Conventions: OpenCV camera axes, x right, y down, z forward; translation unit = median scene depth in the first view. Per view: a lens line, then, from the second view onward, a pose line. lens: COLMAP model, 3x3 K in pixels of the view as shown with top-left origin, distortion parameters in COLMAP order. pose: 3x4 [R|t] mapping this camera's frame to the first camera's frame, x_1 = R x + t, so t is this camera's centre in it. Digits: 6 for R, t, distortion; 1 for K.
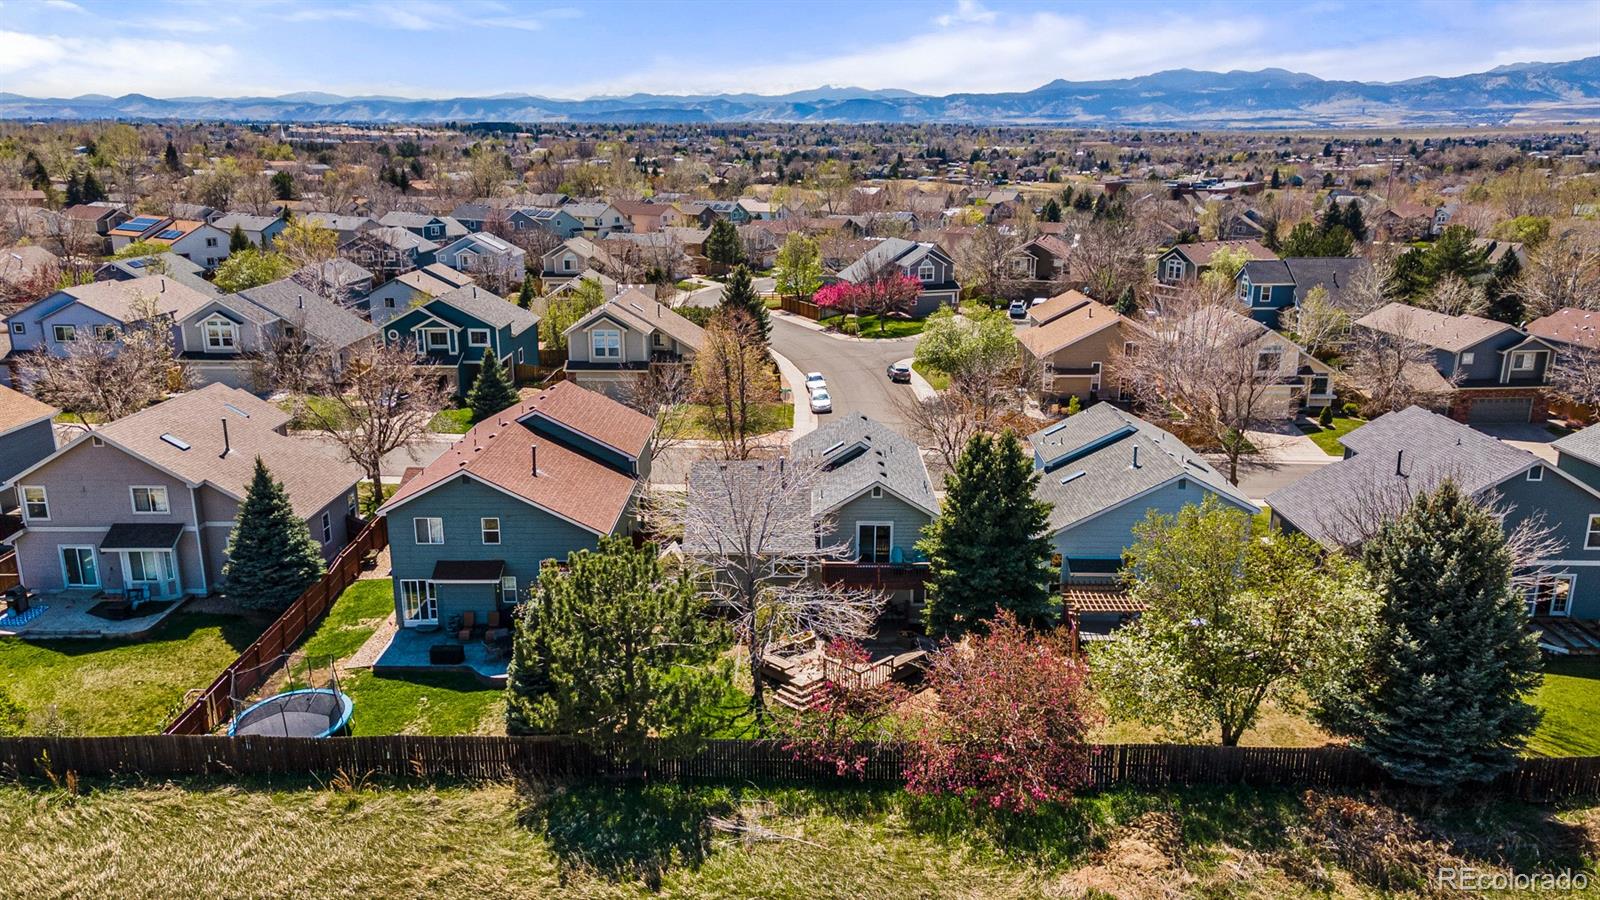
lens RADIAL K [[1180.5, 0, 797.5], [0, 1180.5, 445.4], [0, 0, 1]] dist [0.039038, 0.009554]
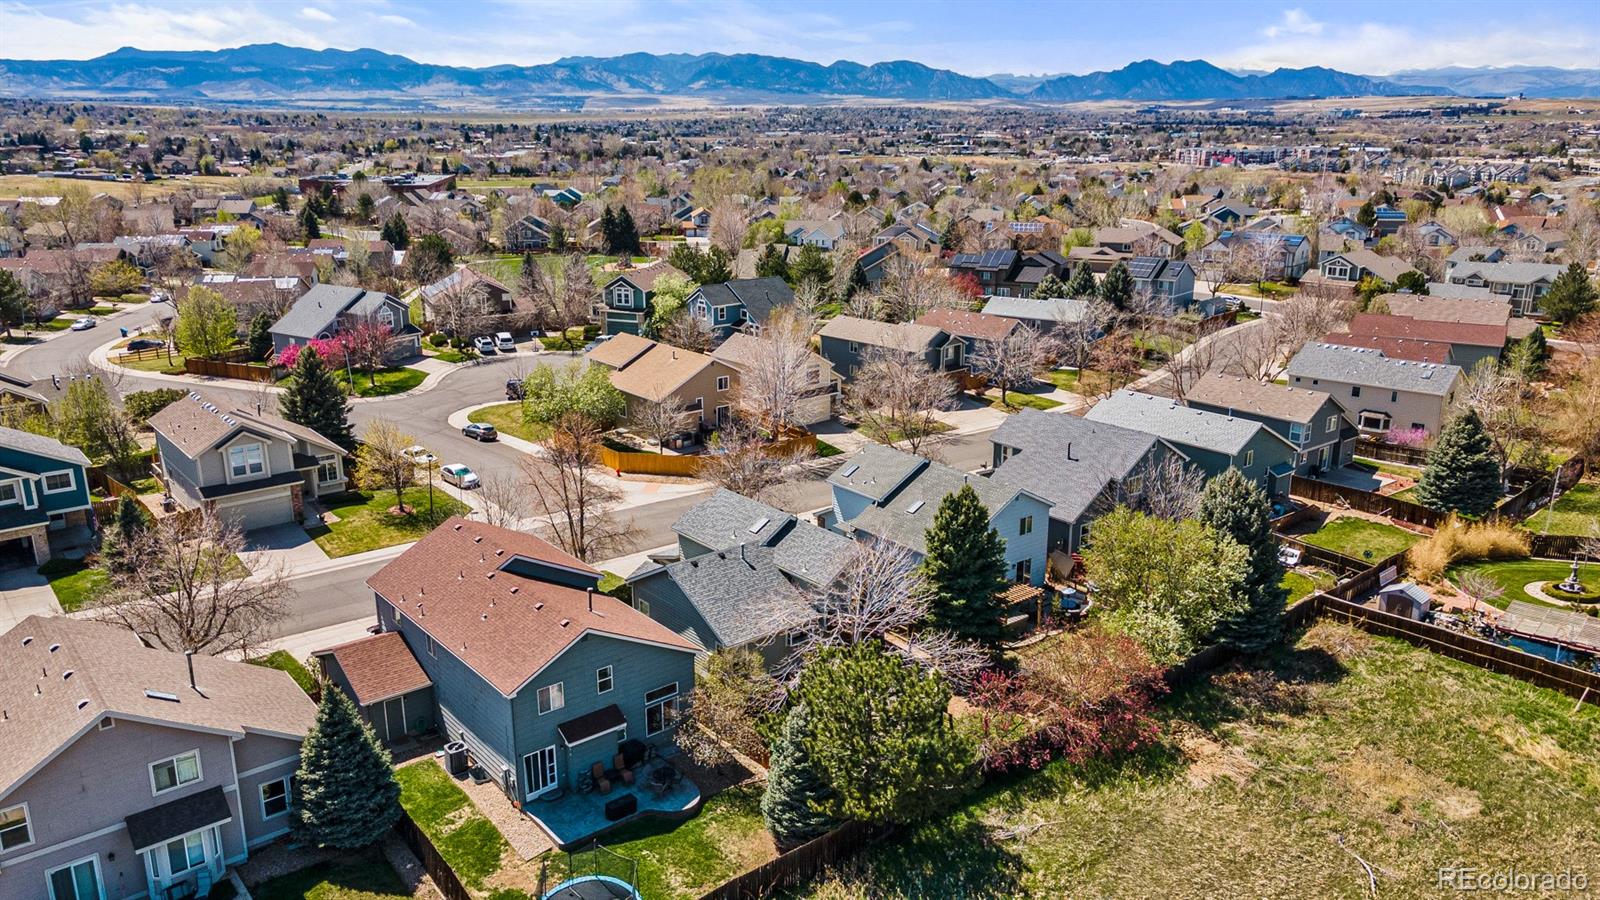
lens RADIAL K [[1180.5, 0, 799.5], [0, 1180.5, 453.1], [0, 0, 1]] dist [0.039038, 0.009554]
pose [[0.757657, -0.179652, 0.627440, -0.273219], [0.163794, 0.982941, 0.083654, -0.066169], [-0.631765, 0.039390, 0.774158, 0.034038]]
